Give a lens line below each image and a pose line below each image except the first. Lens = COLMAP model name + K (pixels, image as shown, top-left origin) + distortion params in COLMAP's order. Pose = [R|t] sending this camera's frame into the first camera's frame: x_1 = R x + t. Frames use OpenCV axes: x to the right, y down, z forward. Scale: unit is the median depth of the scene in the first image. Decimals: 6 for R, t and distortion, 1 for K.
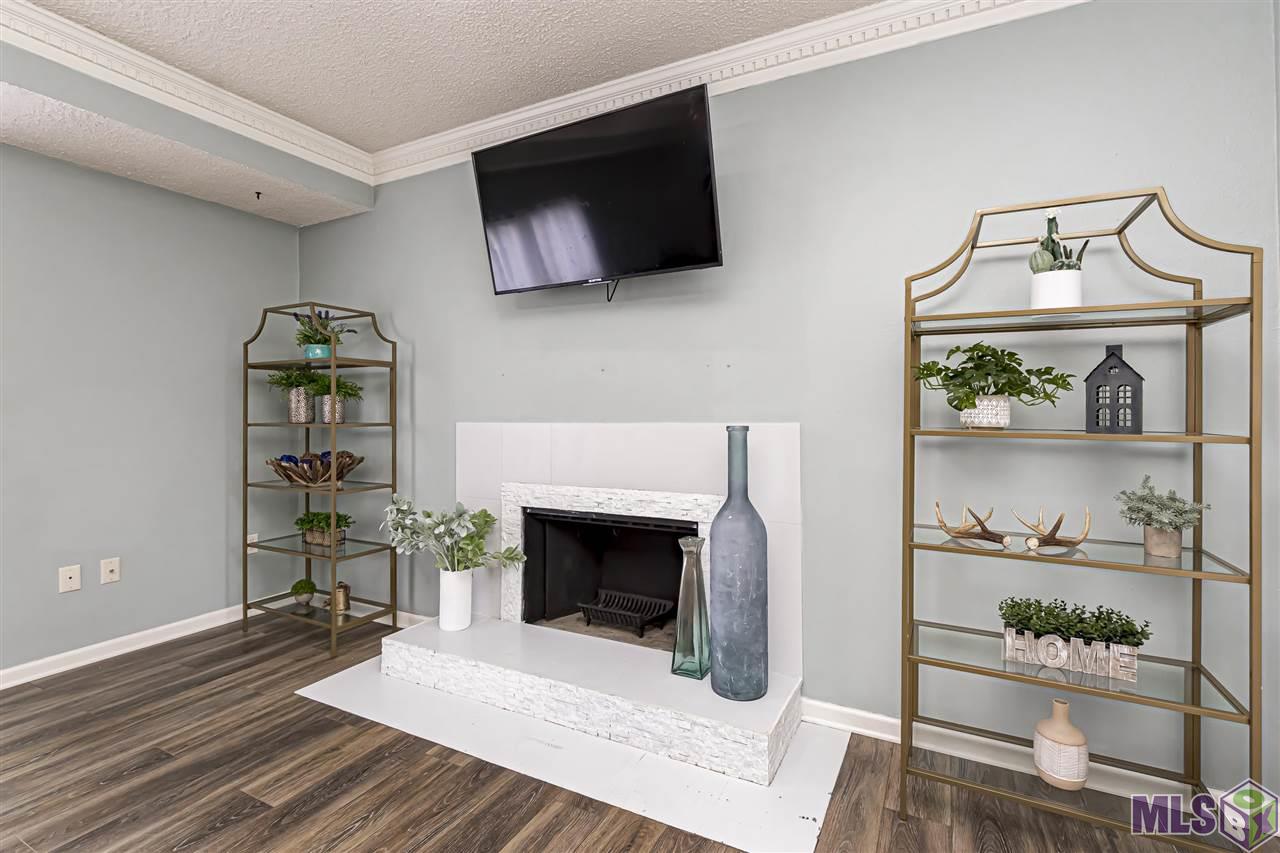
lens RADIAL K [[604.0, 0, 634.7], [0, 604.0, 412.8], [0, 0, 1]] dist [-0.003976, -0.001798]
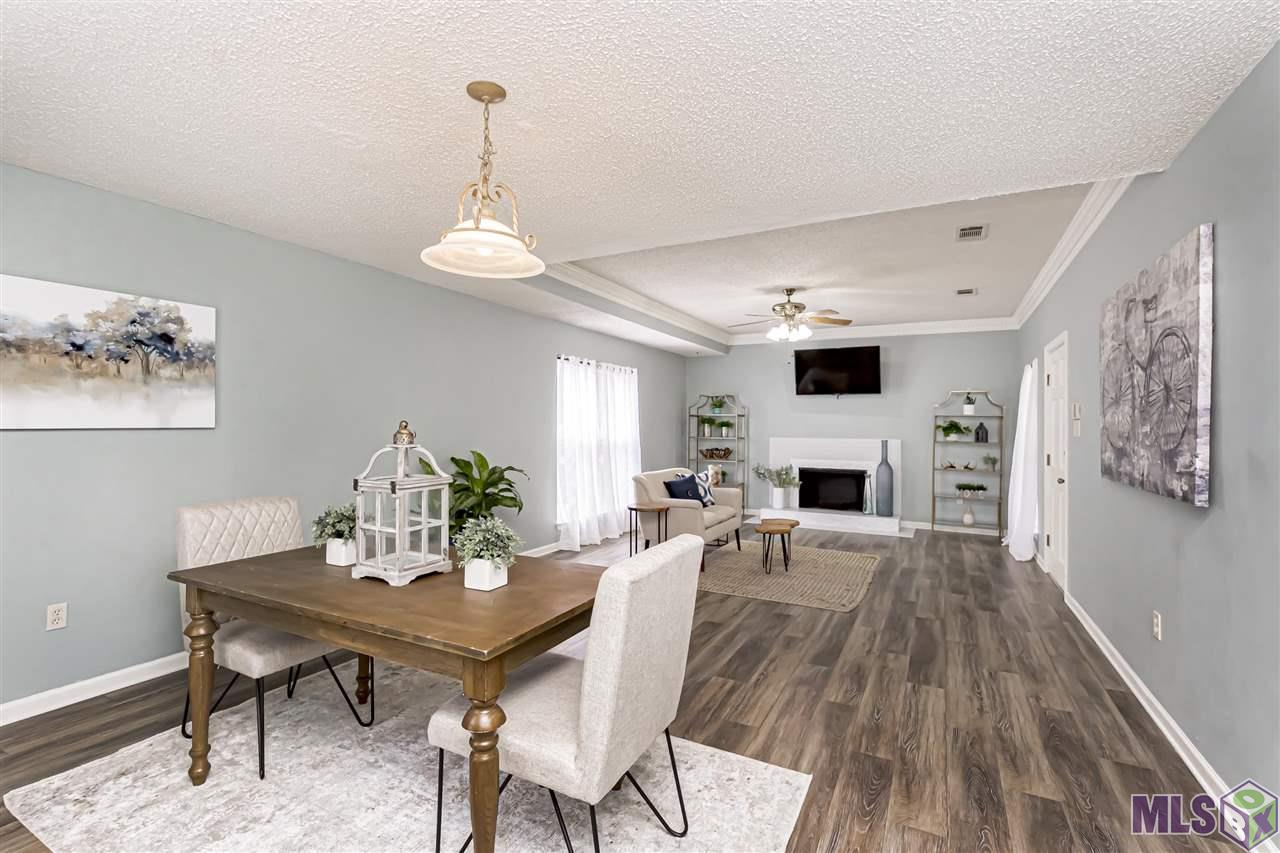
lens RADIAL K [[604.0, 0, 643.0], [0, 604.0, 433.2], [0, 0, 1]] dist [-0.003976, -0.001798]
pose [[0.999891, 0.010409, 0.010506, -1.593751], [-0.010562, 0.999838, 0.014583, -0.068080], [-0.010353, -0.014693, 0.999838, -3.134994]]
